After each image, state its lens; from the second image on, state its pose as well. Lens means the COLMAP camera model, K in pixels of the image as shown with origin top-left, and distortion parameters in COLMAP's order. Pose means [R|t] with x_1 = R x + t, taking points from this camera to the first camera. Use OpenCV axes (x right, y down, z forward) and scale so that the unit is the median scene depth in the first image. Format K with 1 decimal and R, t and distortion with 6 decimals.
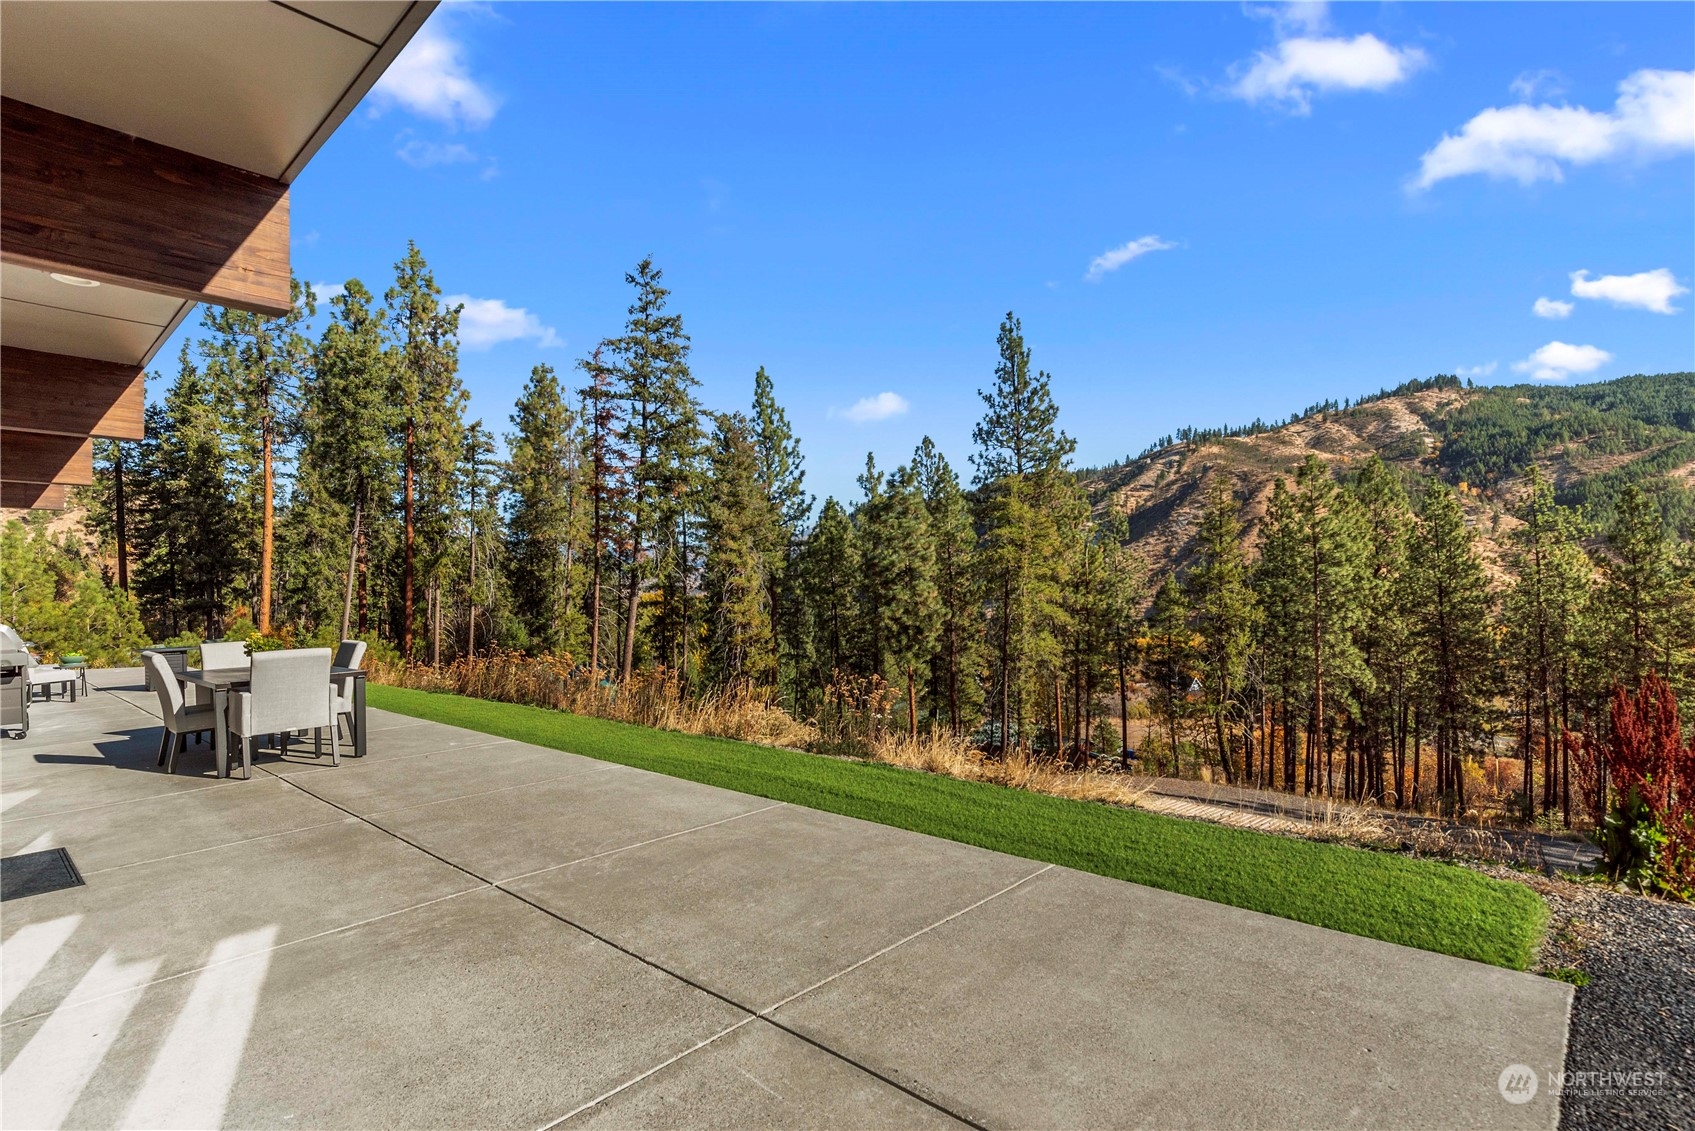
lens RADIAL K [[826.4, 0, 847.5], [0, 826.4, 565.5], [0, 0, 1]] dist [0.002533, 0.000092]
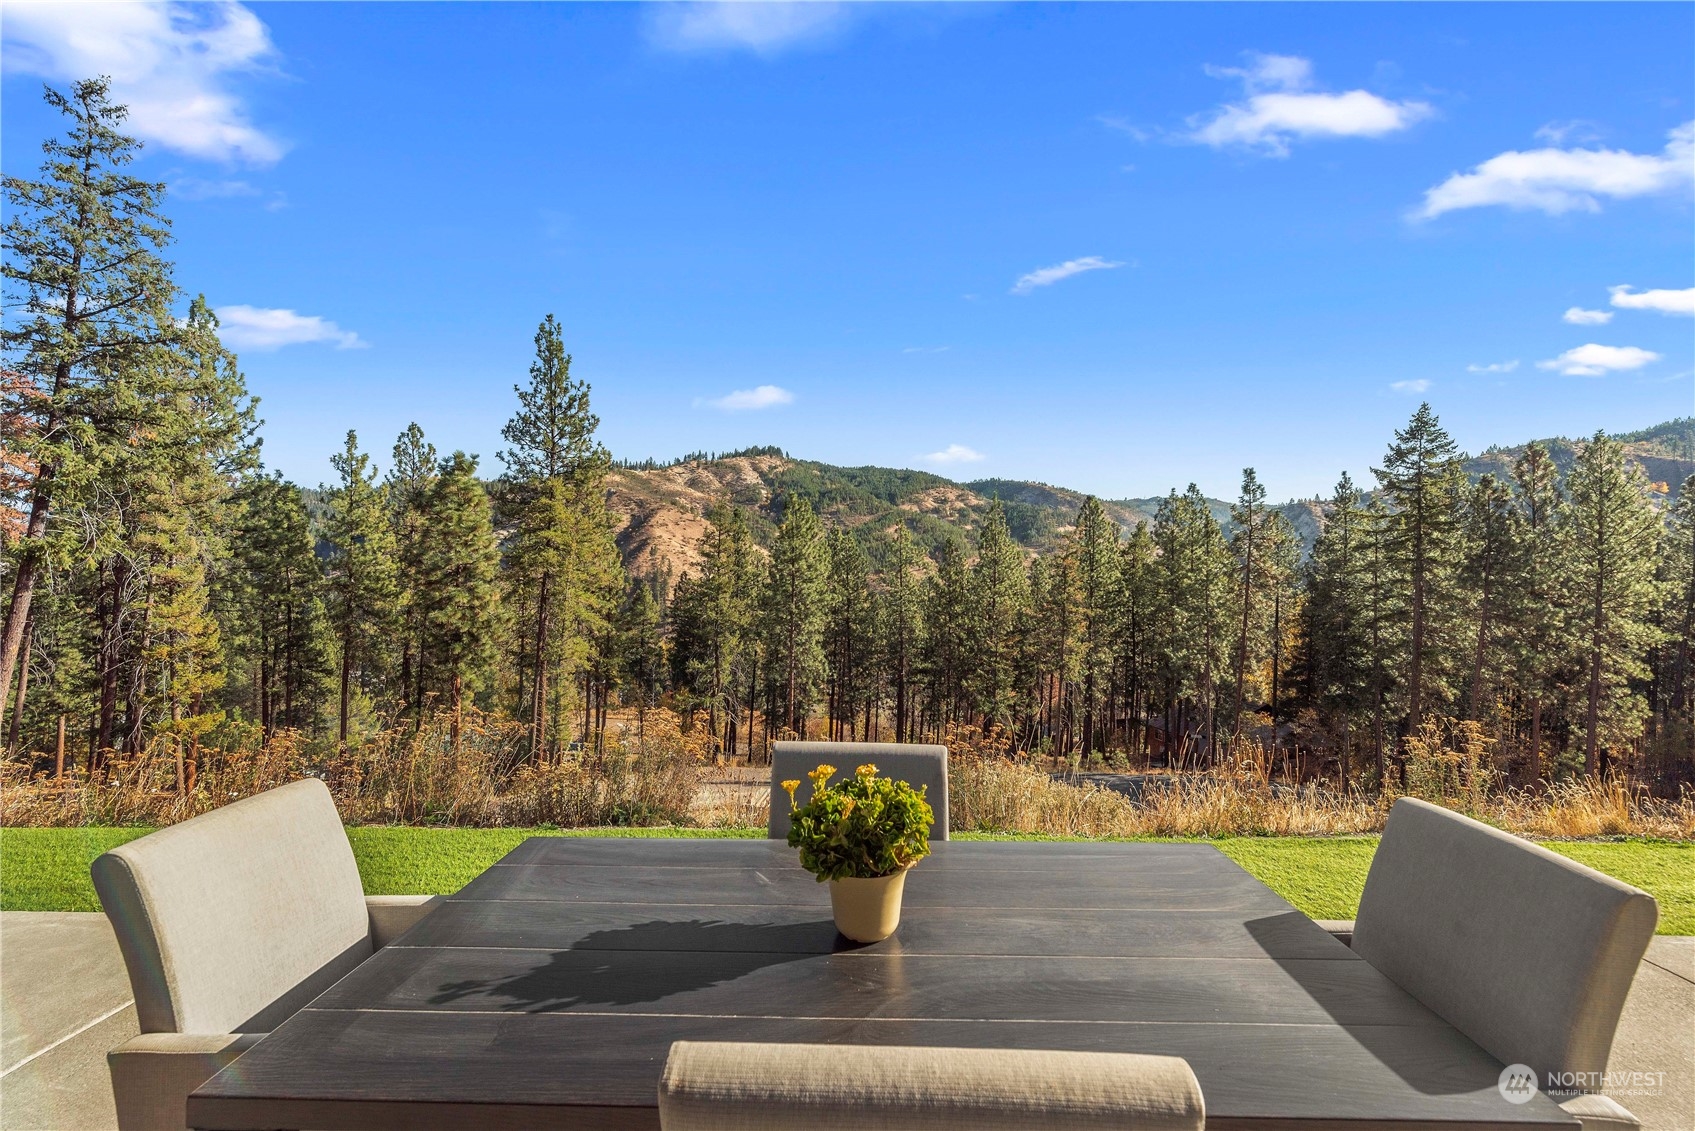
lens RADIAL K [[728.9, 0, 847.5], [0, 728.9, 565.5], [0, 0, 1]] dist [-0.001897, -0.000238]
pose [[0.742611, 0.050794, 0.667794, -0.108524], [-0.042894, 0.998680, -0.028263, 0.004261], [-0.668348, -0.007656, 0.743810, 0.108341]]
